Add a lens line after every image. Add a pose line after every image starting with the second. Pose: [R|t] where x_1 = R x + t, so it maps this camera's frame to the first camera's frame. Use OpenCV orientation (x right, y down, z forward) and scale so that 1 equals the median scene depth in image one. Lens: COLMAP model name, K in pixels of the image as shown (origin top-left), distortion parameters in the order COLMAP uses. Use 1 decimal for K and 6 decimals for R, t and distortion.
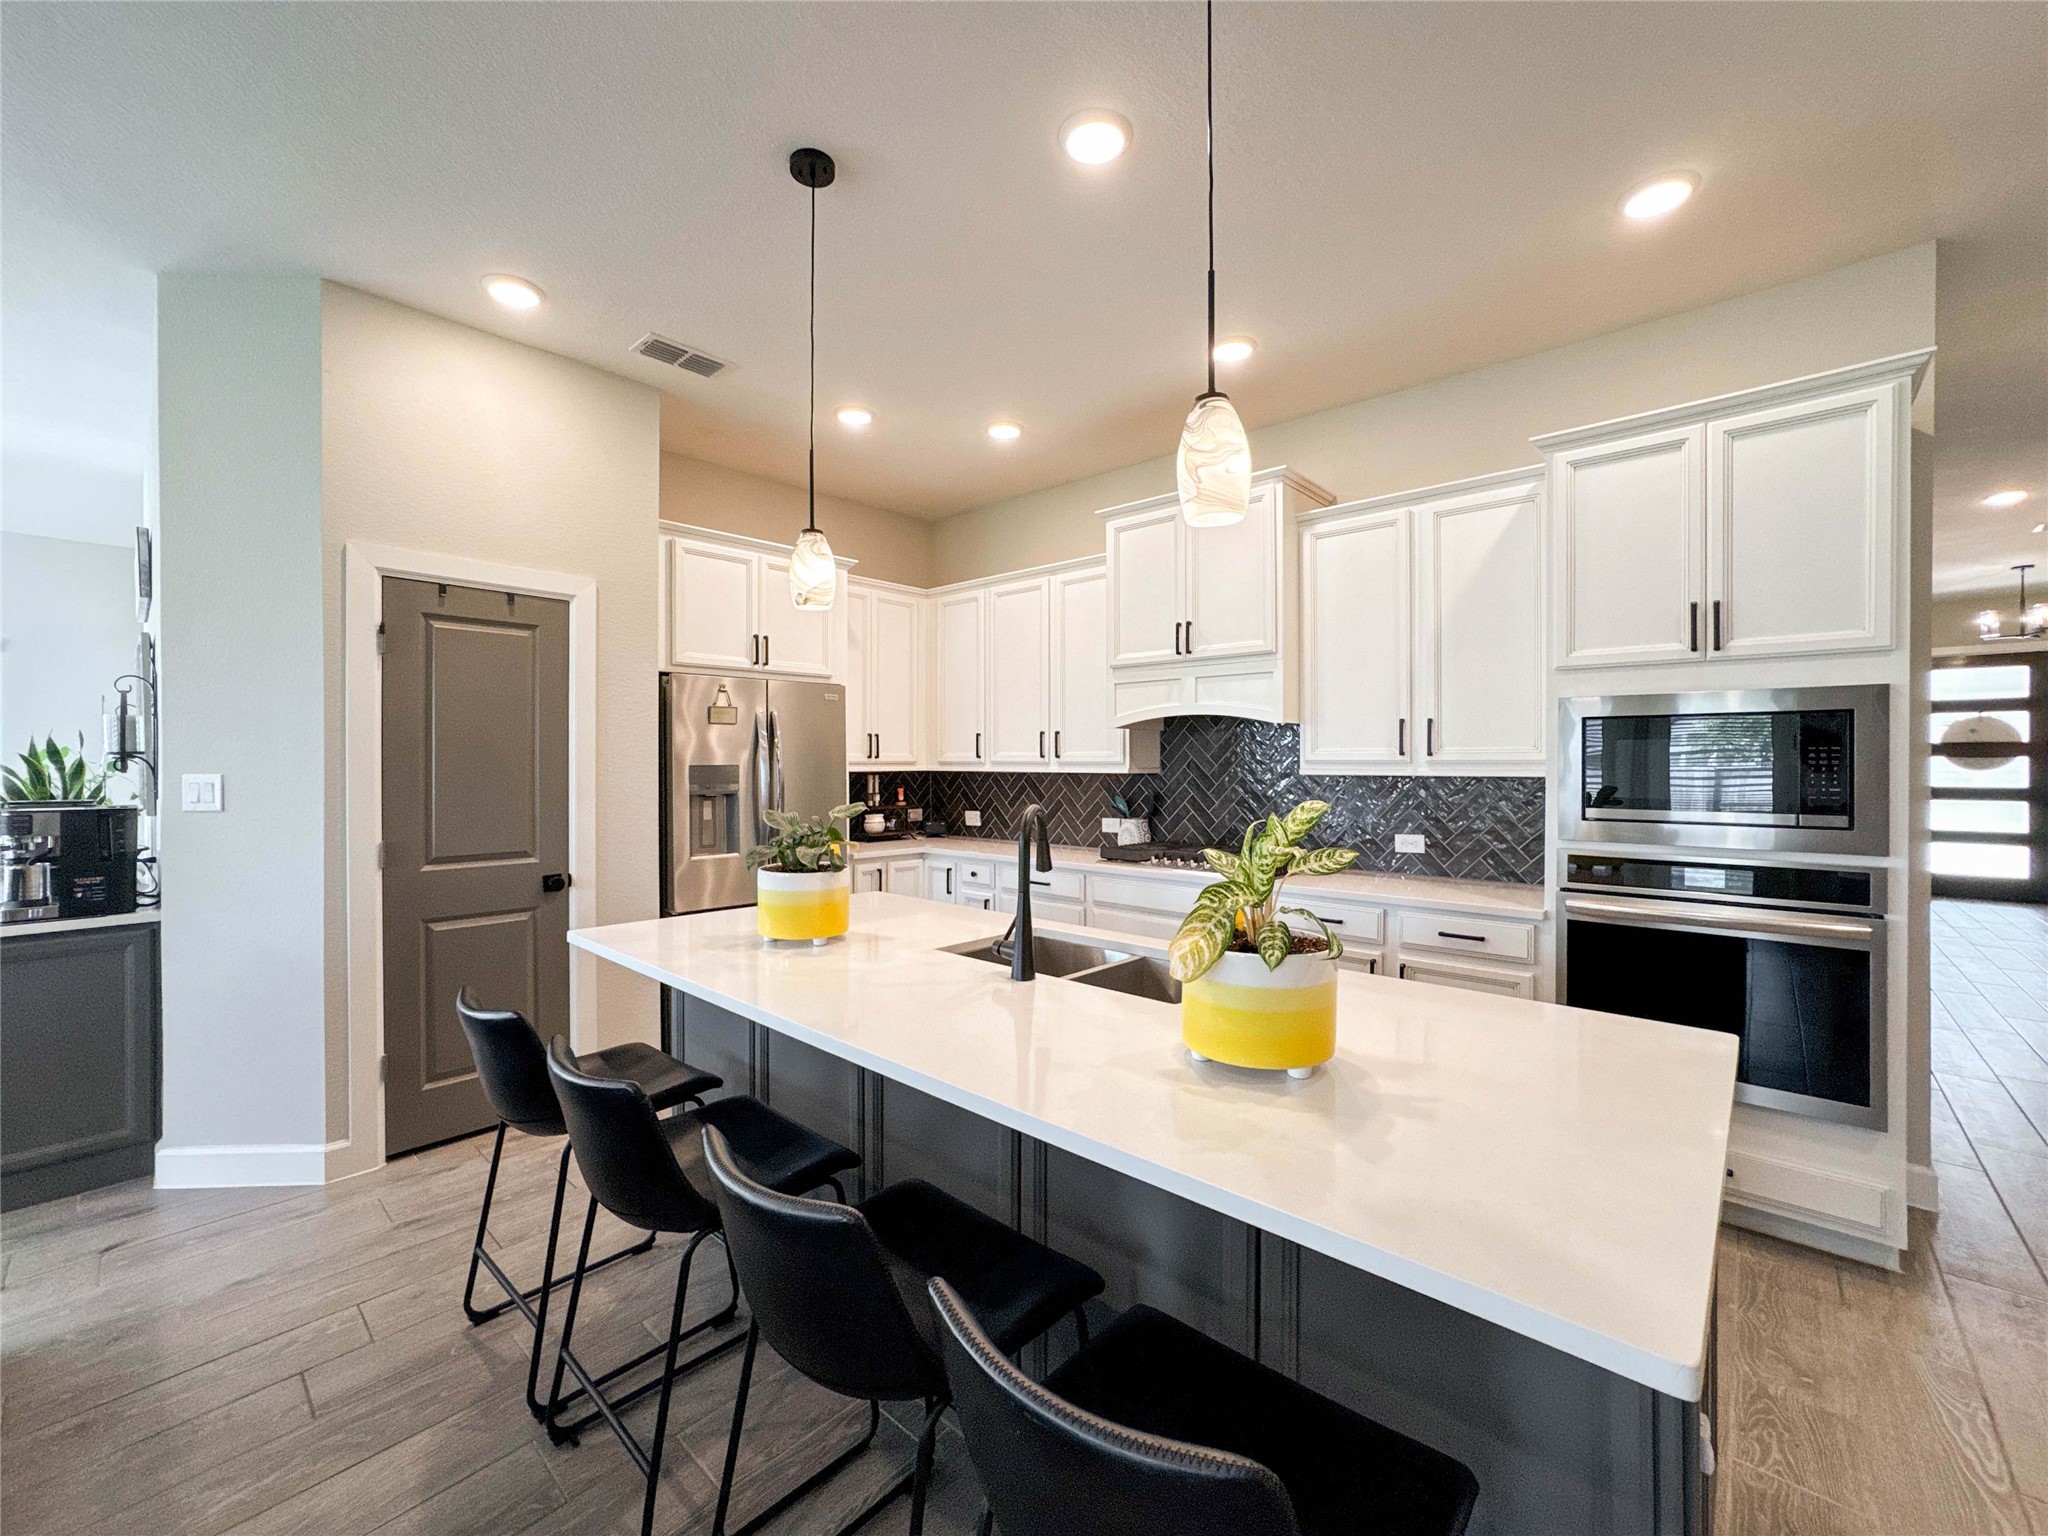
lens RADIAL K [[837.6, 0, 1021.8], [0, 837.6, 772.4], [0, 0, 1]] dist [-0.027720, 0.009727]
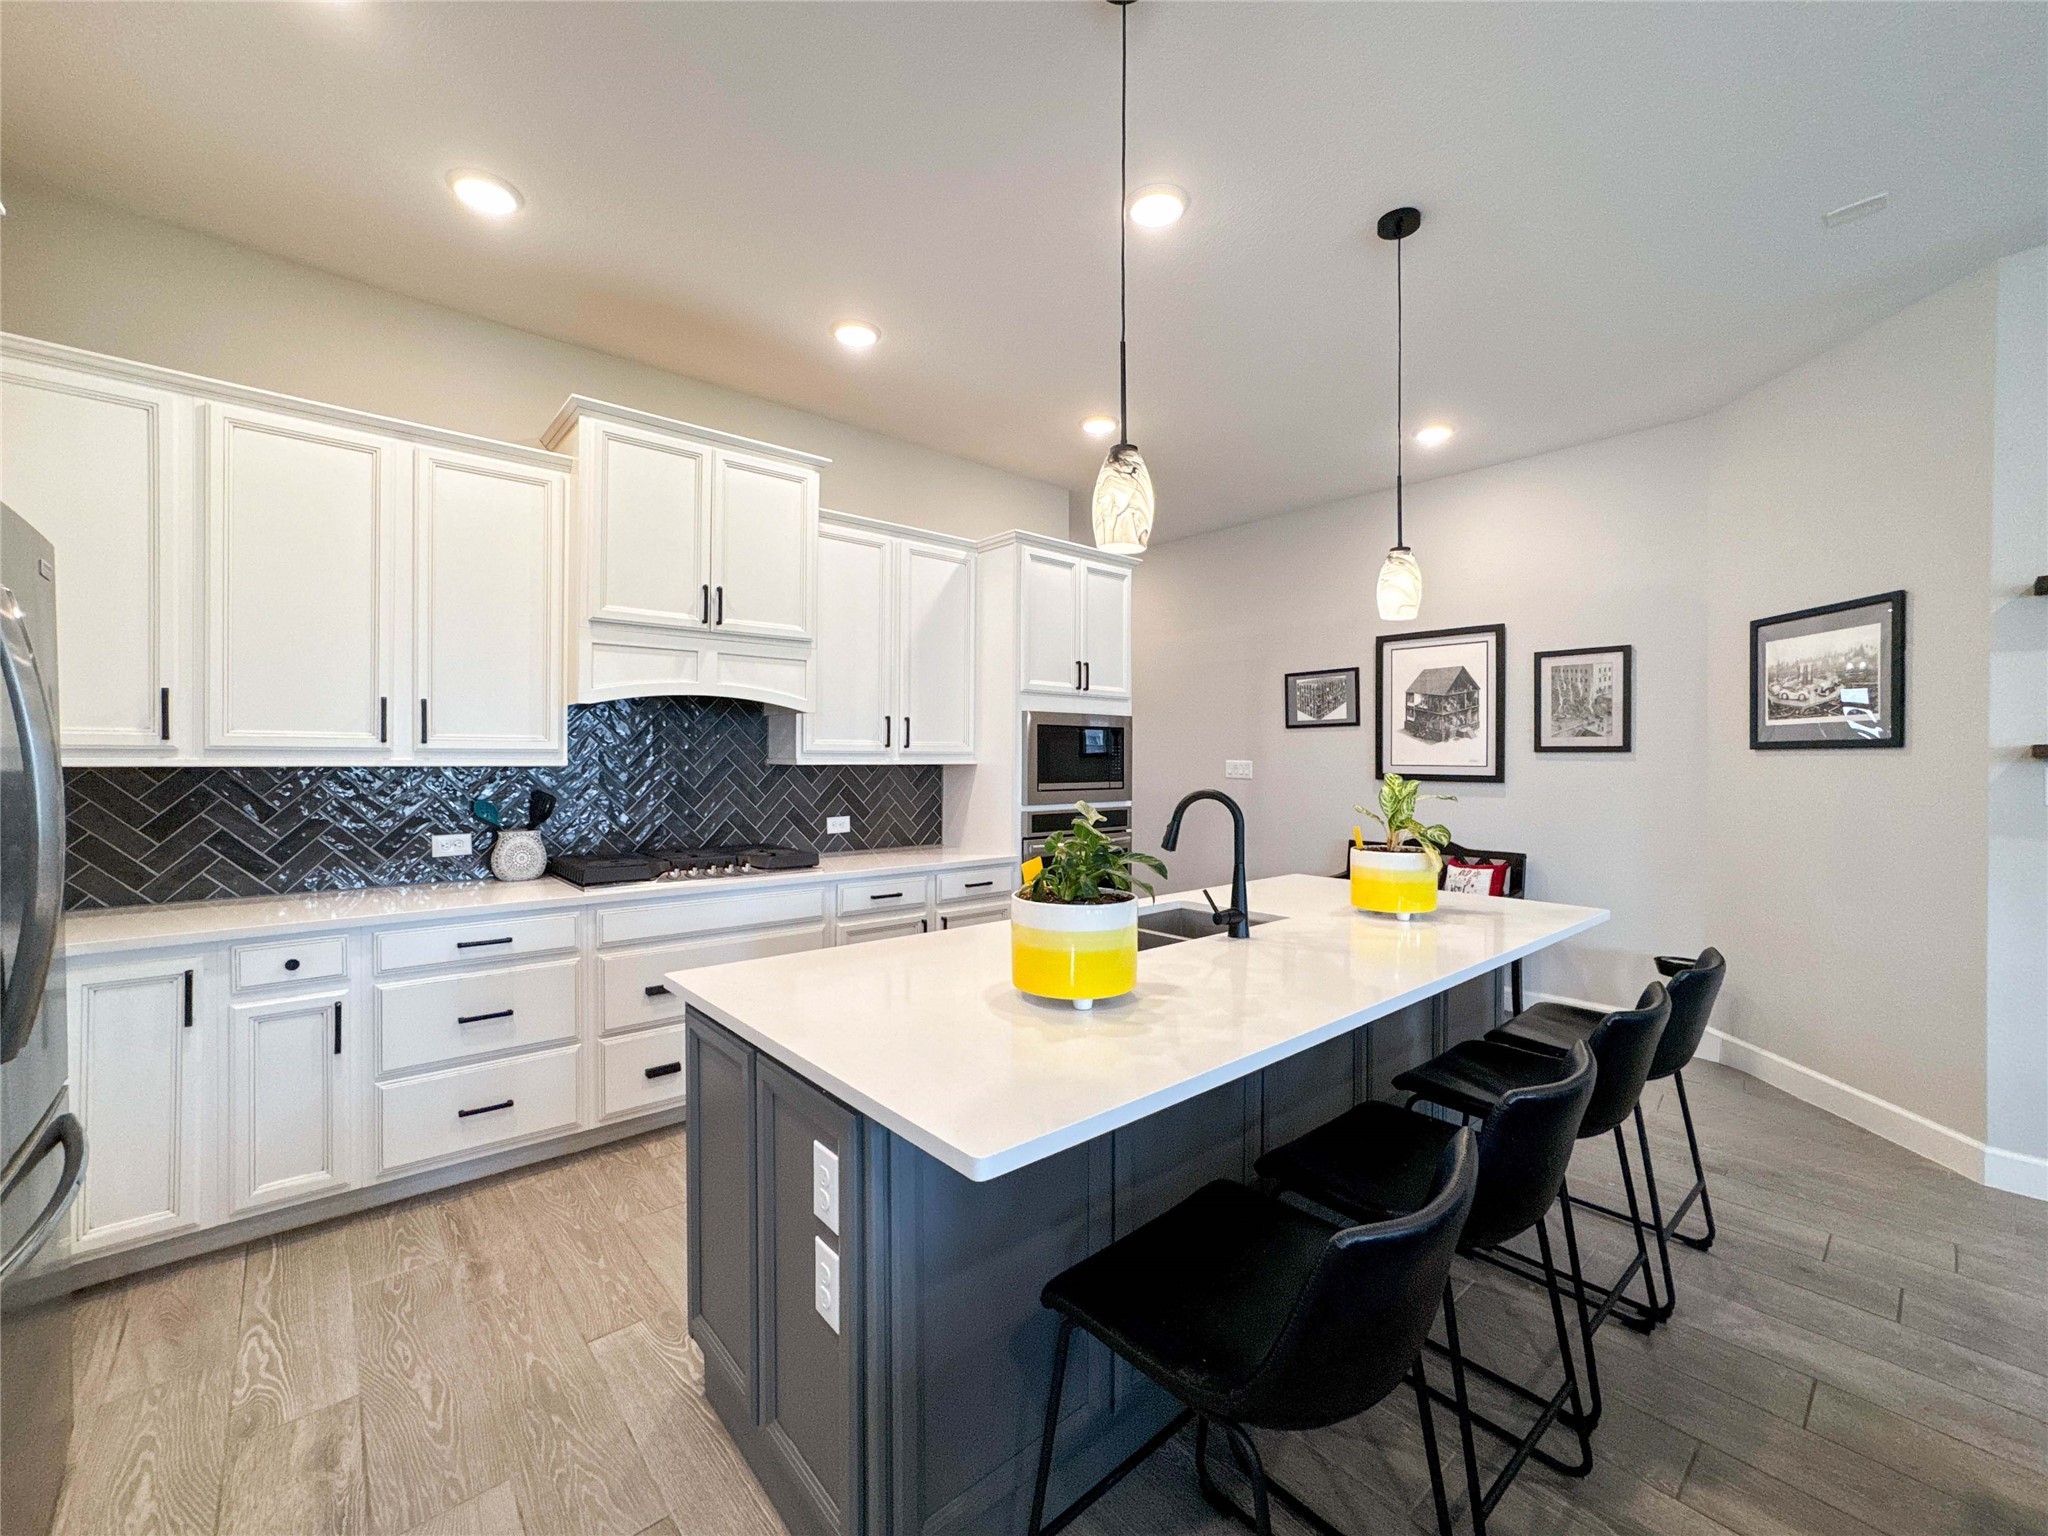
lens RADIAL K [[837.6, 0, 1063.9], [0, 837.6, 758.2], [0, 0, 1]] dist [-0.027720, 0.009727]
pose [[0.107068, -0.003325, 0.994246, -0.511907], [0.005758, 0.999980, 0.002724, -0.004887], [-0.994235, 0.005434, 0.107085, 0.468006]]
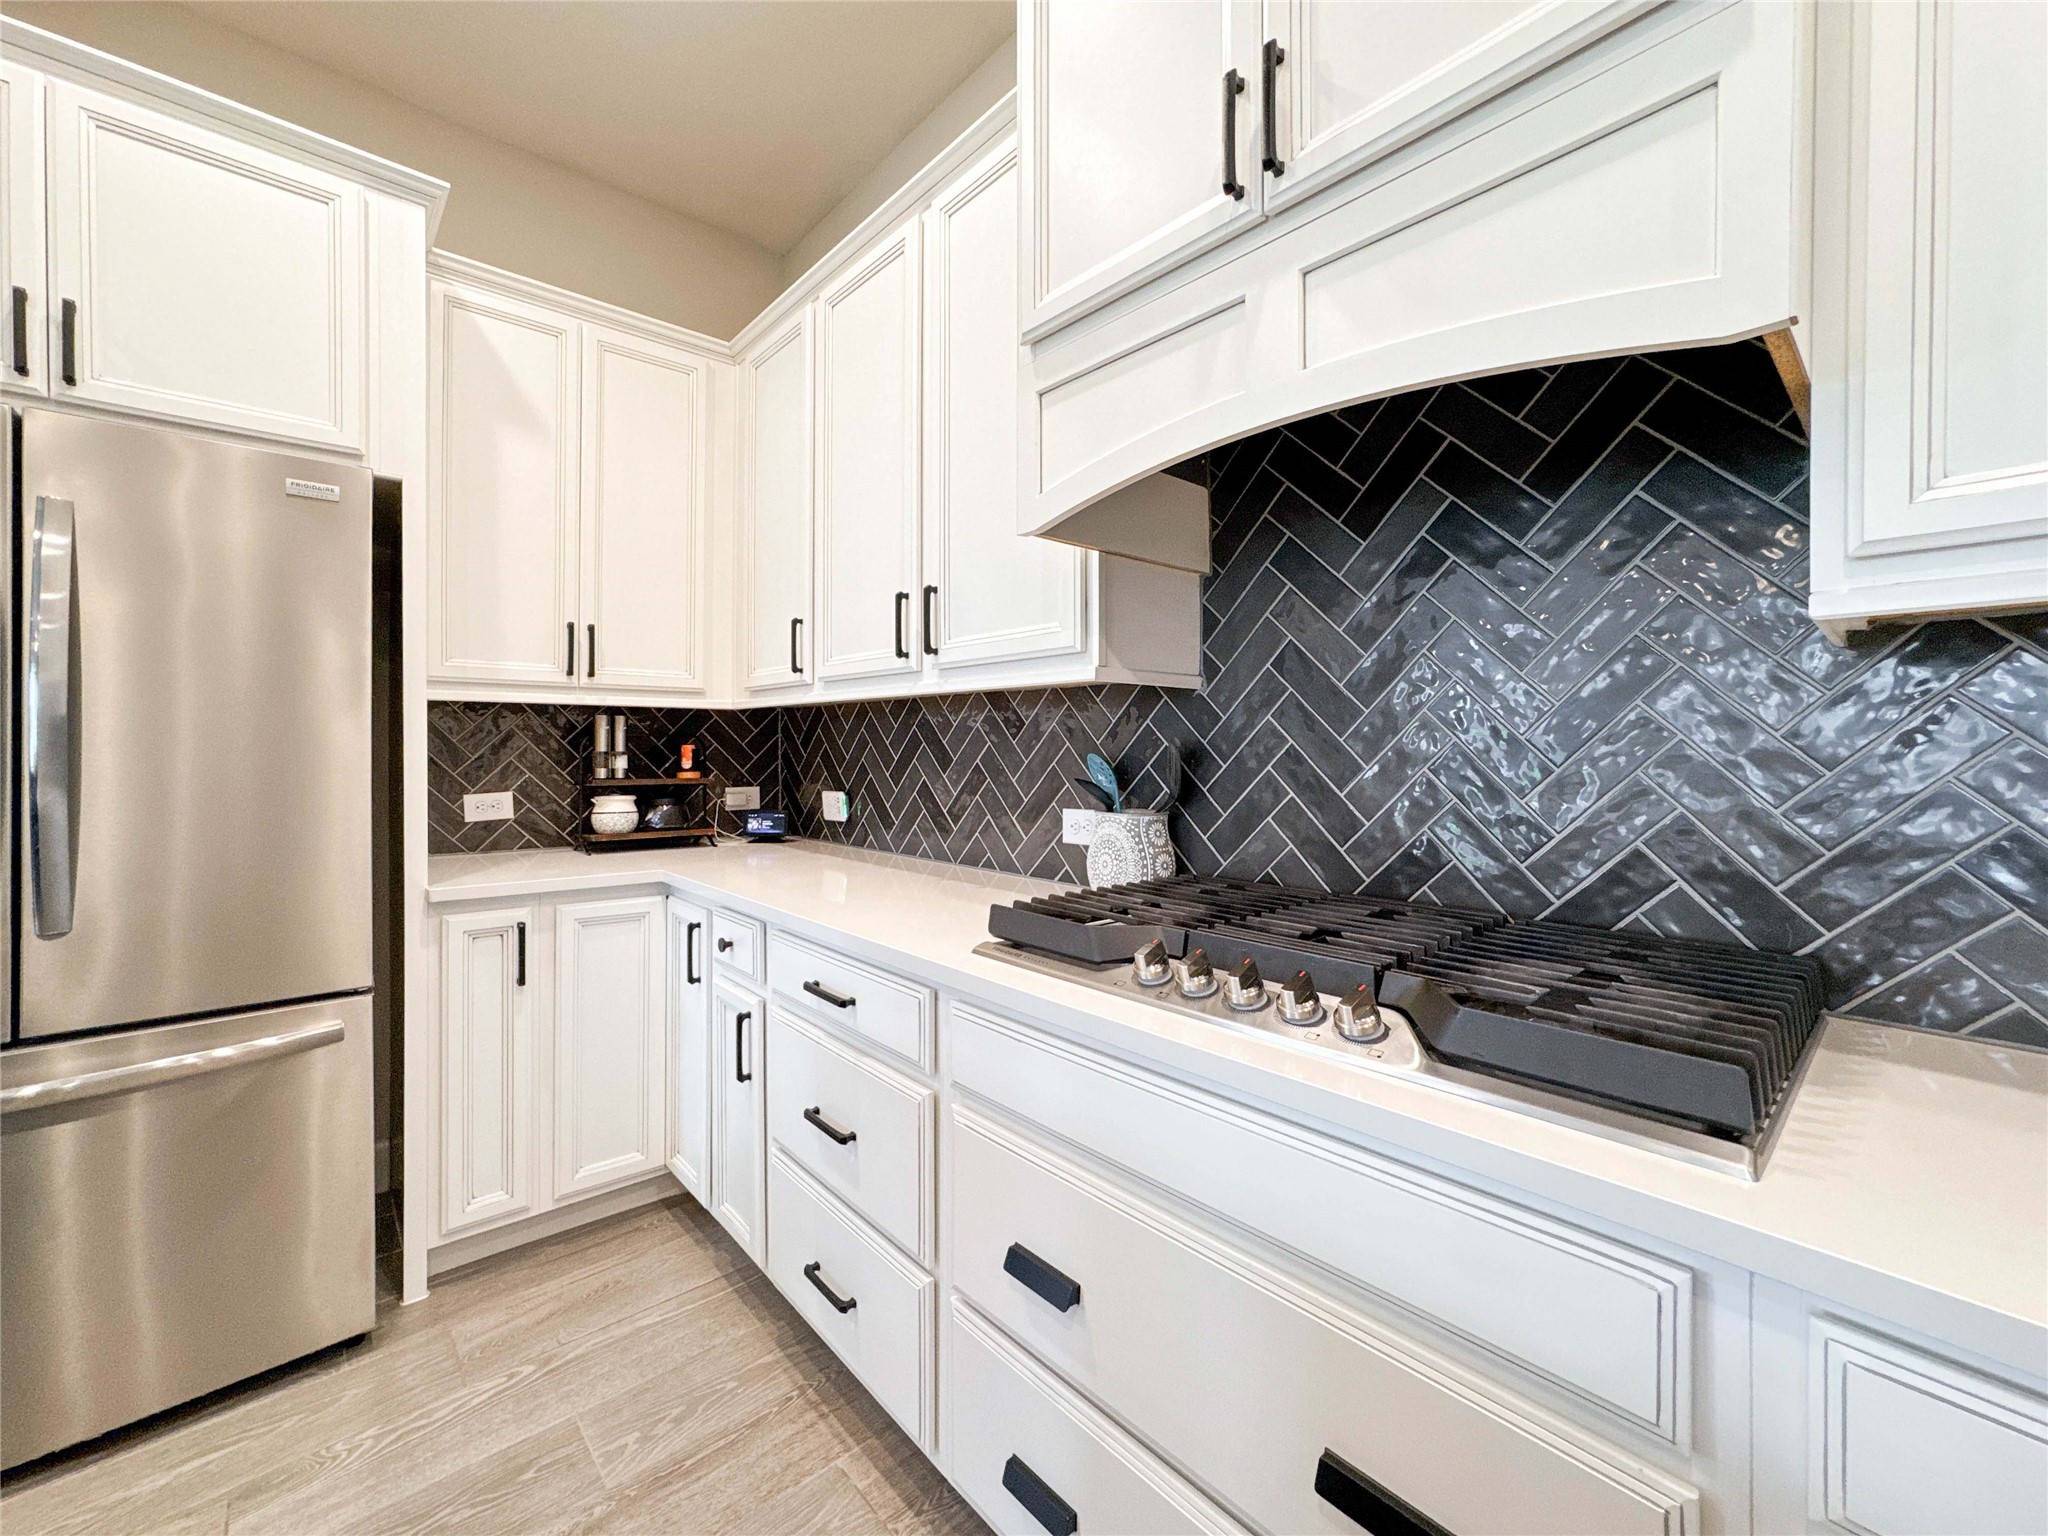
lens RADIAL K [[837.6, 0, 987.6], [0, 837.6, 757.0], [0, 0, 1]] dist [-0.027720, 0.009727]
pose [[0.989170, 0.001185, -0.146770, 0.126171], [-0.001409, 0.999998, -0.001419, 0.031252], [0.146768, 0.001611, 0.989170, 0.619640]]
